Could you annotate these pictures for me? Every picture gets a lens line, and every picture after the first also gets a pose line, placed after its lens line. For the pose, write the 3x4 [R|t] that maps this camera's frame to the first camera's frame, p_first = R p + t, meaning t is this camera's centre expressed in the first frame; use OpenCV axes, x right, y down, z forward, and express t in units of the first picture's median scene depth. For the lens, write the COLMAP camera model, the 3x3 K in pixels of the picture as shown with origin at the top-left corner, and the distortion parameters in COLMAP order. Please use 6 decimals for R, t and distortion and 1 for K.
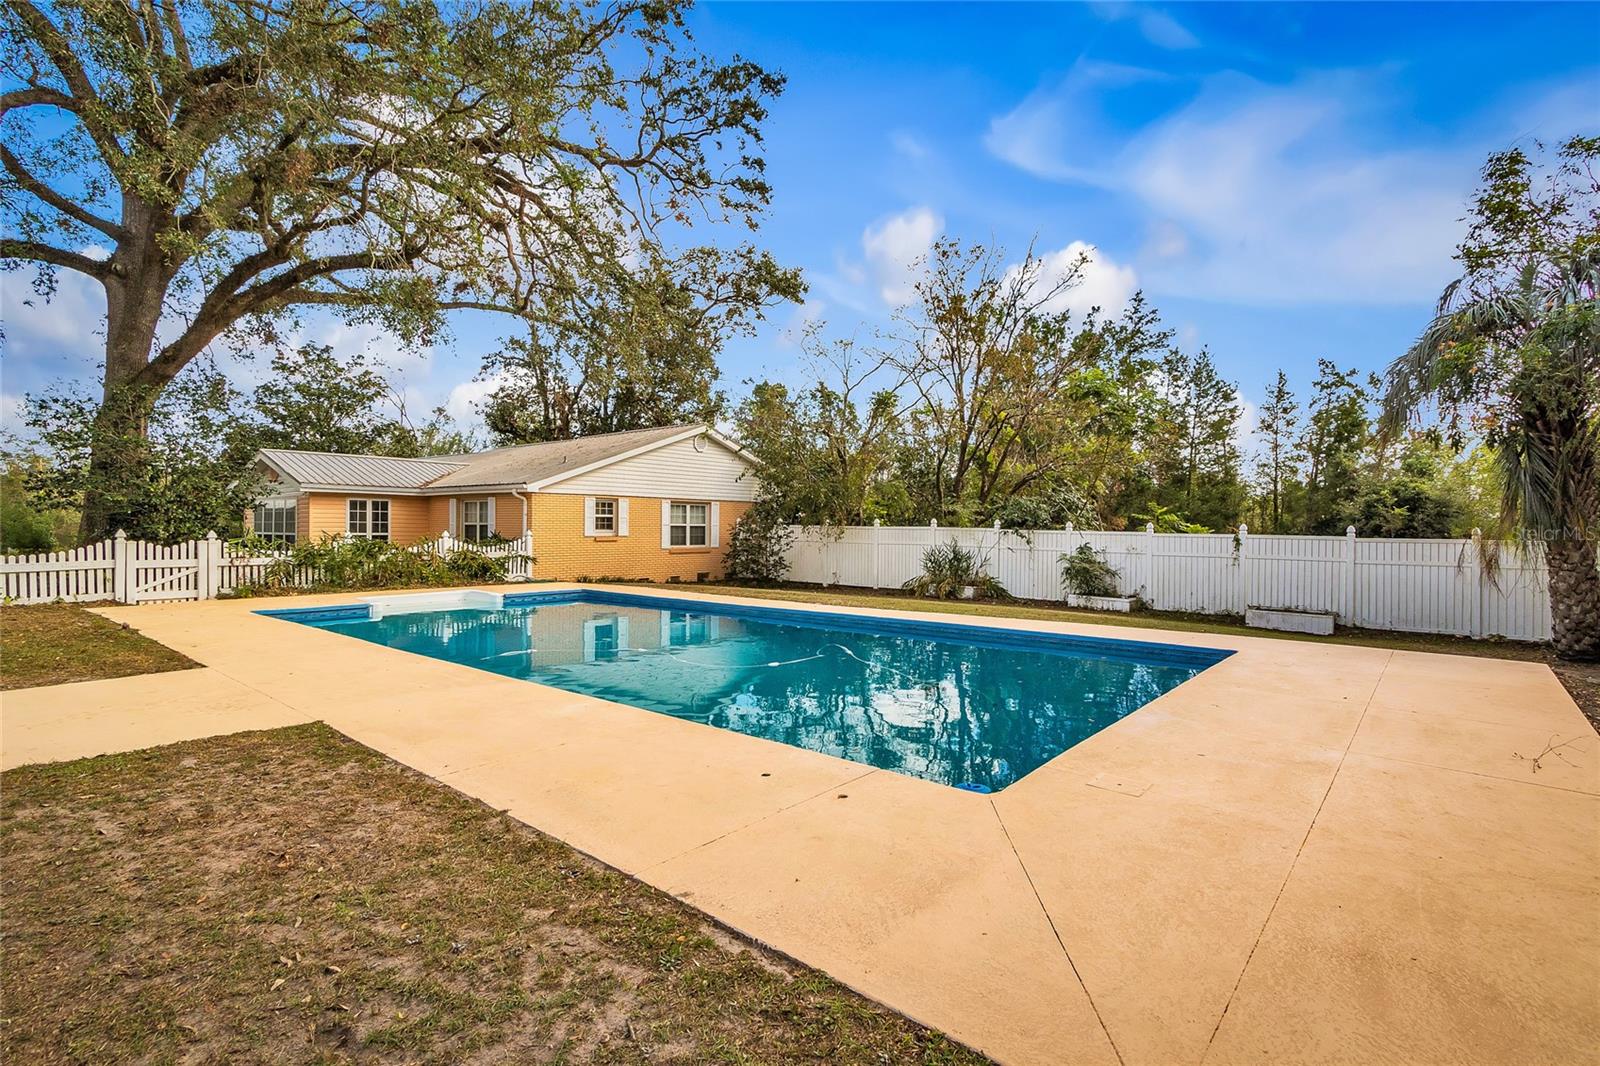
lens RADIAL K [[746.1, 0, 800.0], [0, 746.1, 533.0], [0, 0, 1]] dist [0.002097, 0.000641]
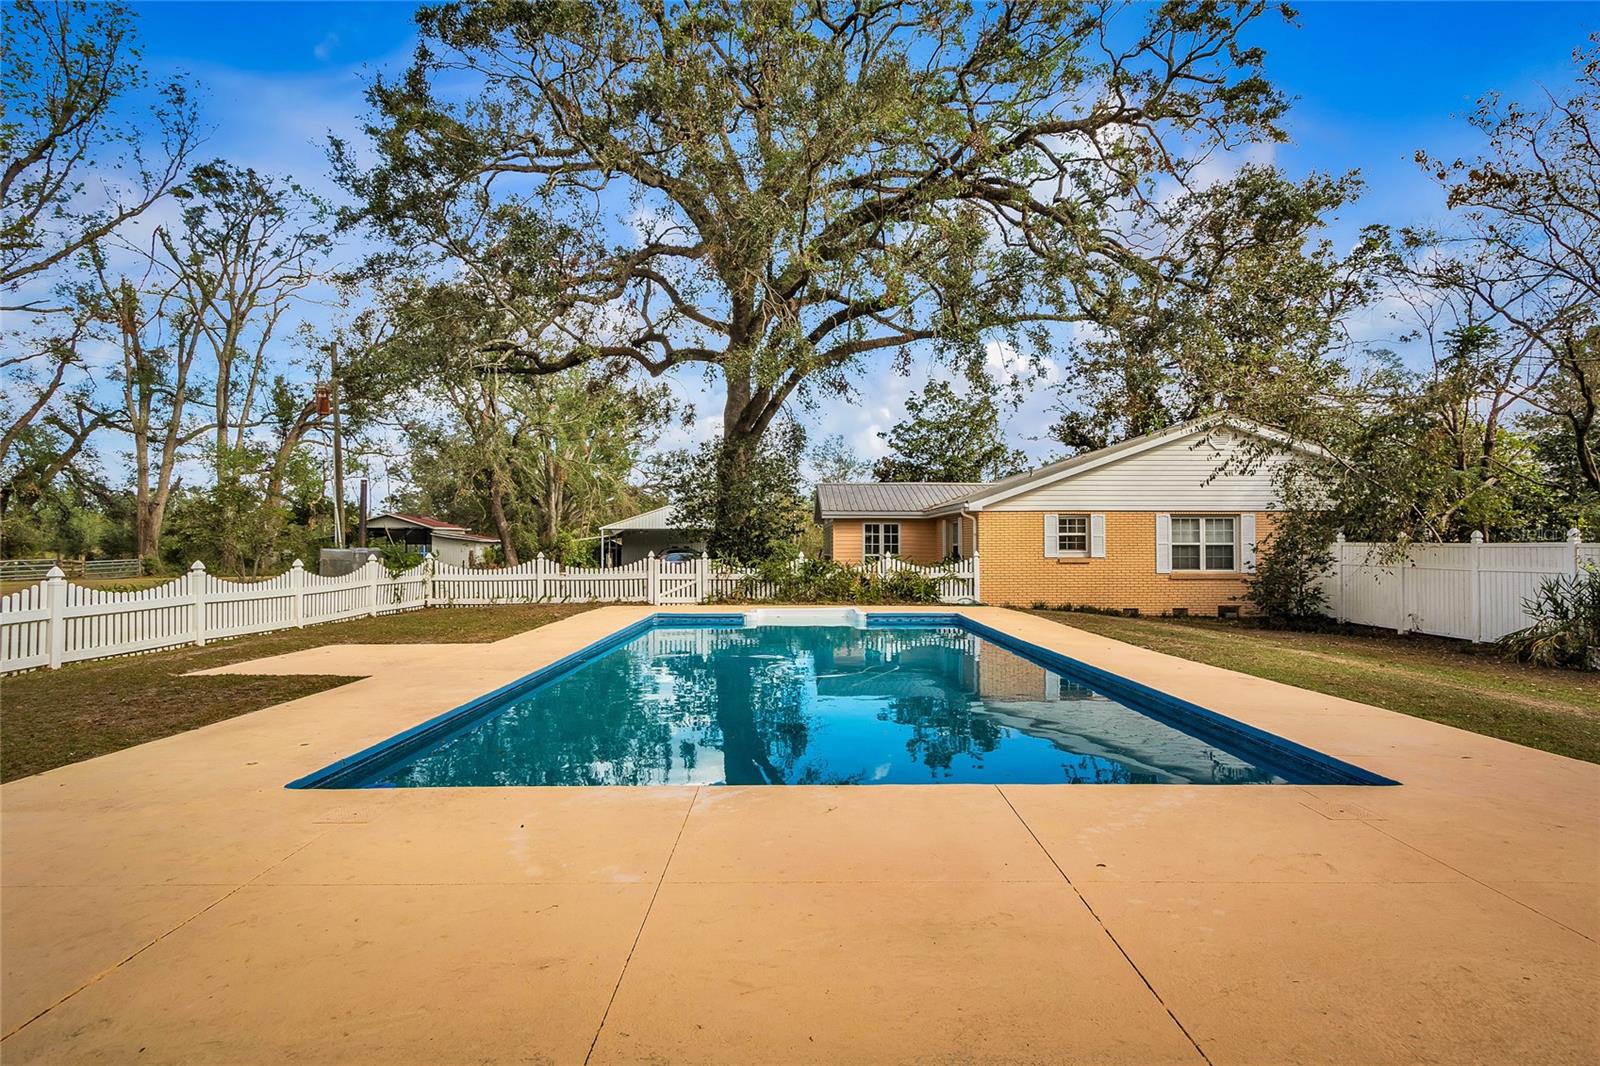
lens RADIAL K [[826.2, 0, 800.0], [0, 826.2, 533.0], [0, 0, 1]] dist [-0.002726, -0.000319]
pose [[0.653342, -0.020273, -0.756791, 0.259411], [-0.000465, 0.999630, -0.027180, 0.001990], [0.757063, 0.018109, 0.653091, 0.123050]]
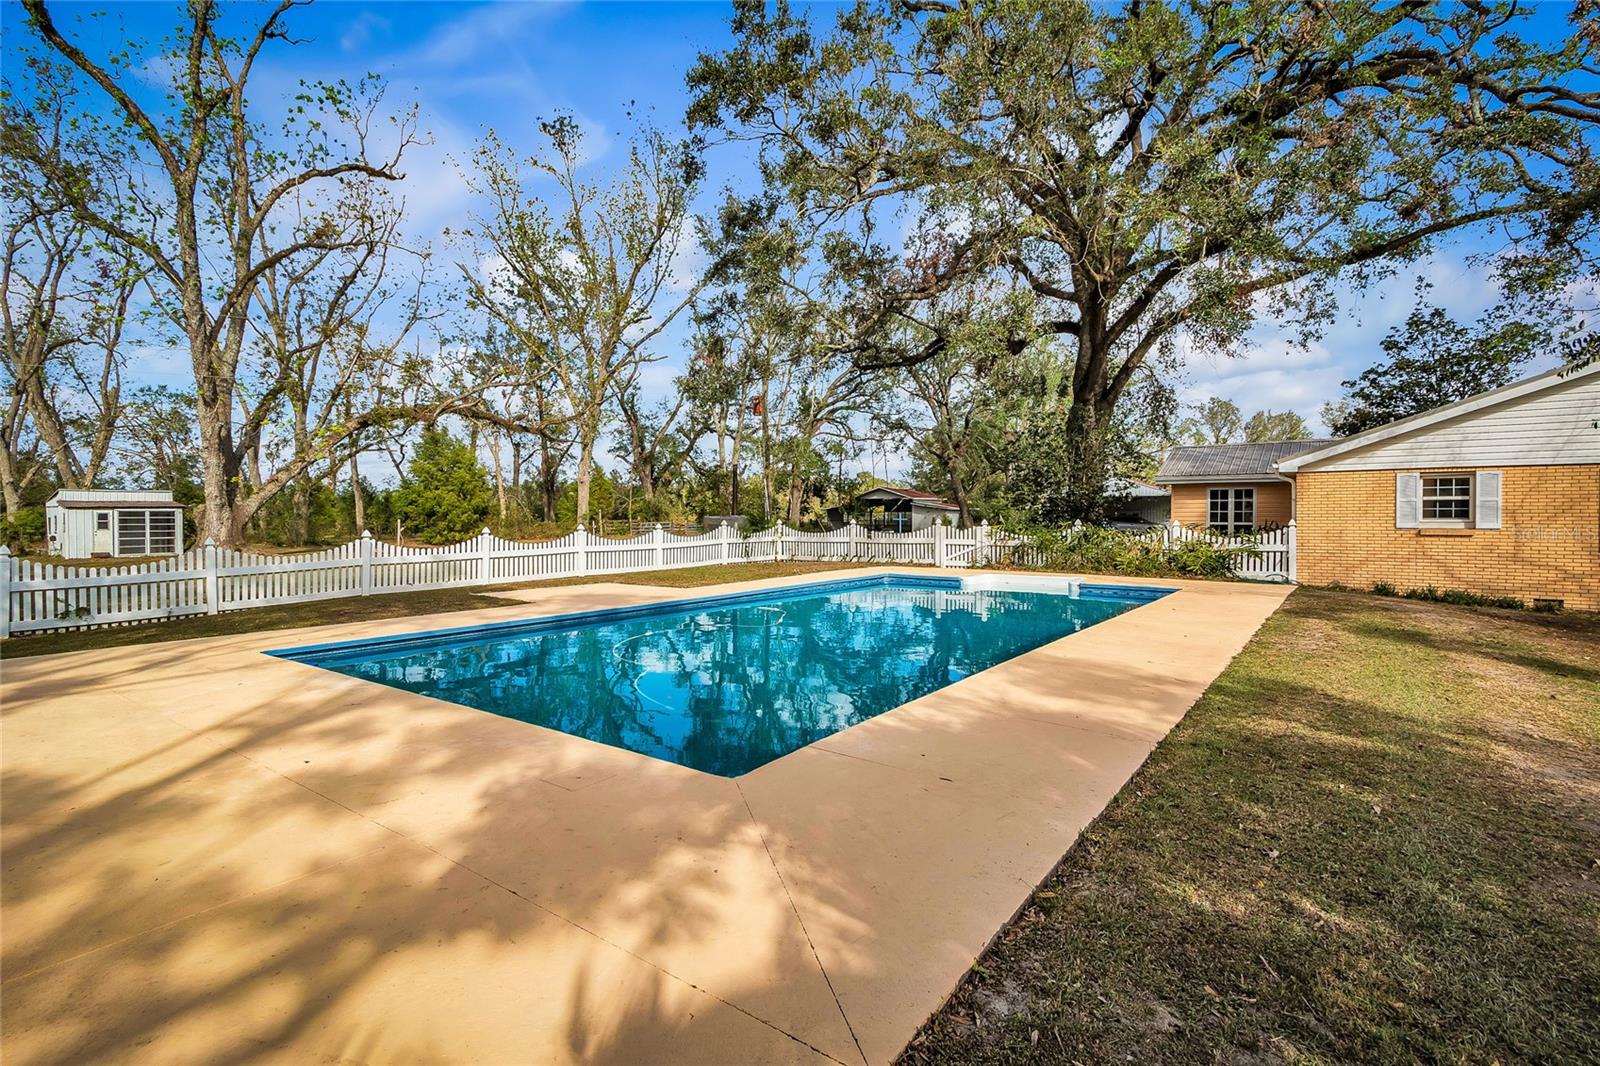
lens RADIAL K [[746.1, 0, 800.0], [0, 746.1, 533.0], [0, 0, 1]] dist [0.002097, 0.000641]
pose [[0.082114, 0.017852, -0.996463, 0.360439], [-0.005507, 0.999832, 0.017459, -0.000077], [0.996608, 0.004054, 0.082198, 0.354781]]
